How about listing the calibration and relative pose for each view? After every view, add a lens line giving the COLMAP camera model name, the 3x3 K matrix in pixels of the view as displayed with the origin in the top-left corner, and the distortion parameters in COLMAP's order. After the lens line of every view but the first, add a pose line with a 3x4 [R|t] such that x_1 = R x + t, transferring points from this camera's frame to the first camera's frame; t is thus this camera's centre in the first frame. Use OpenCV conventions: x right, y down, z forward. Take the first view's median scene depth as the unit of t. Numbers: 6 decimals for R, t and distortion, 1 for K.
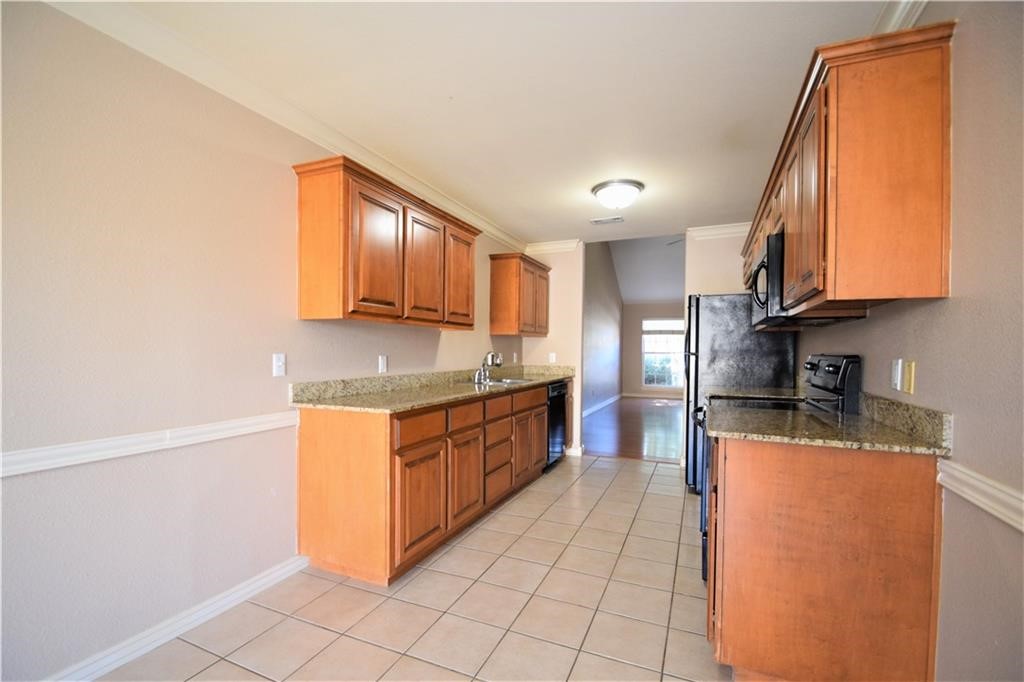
lens RADIAL K [[450.5, 0, 502.2], [0, 450.5, 356.5], [0, 0, 1]] dist [0.012294, -0.018713]
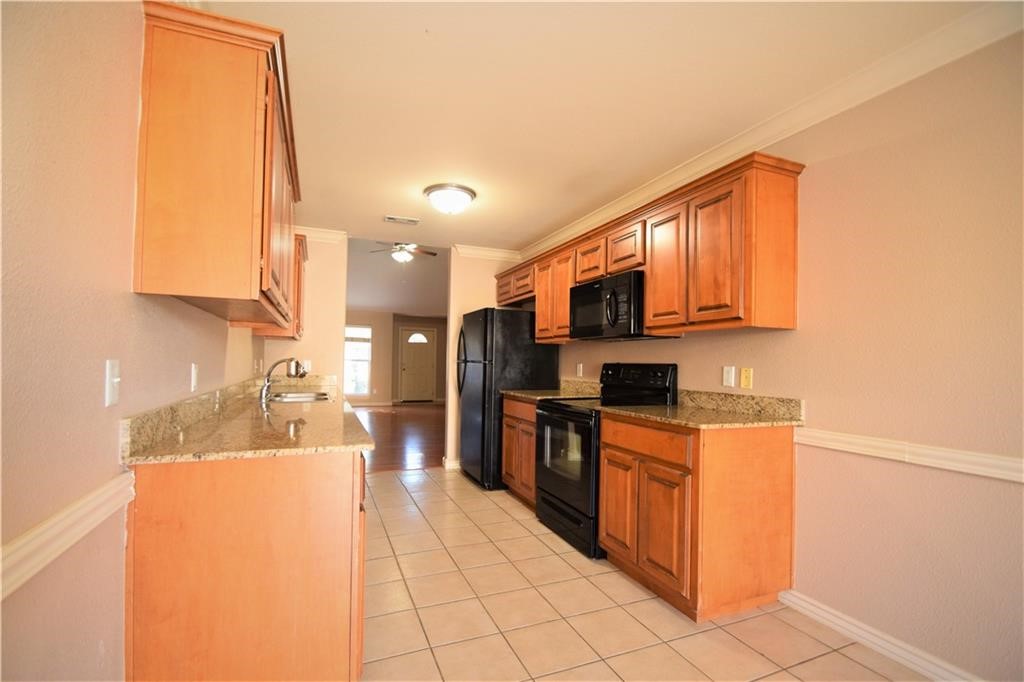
lens RADIAL K [[450.5, 0, 502.2], [0, 450.5, 356.5], [0, 0, 1]] dist [0.012294, -0.018713]
pose [[0.688594, 0.013574, 0.725020, -0.518513], [-0.002064, 0.999857, -0.016759, -0.001122], [-0.725144, 0.010044, 0.688524, 0.339759]]
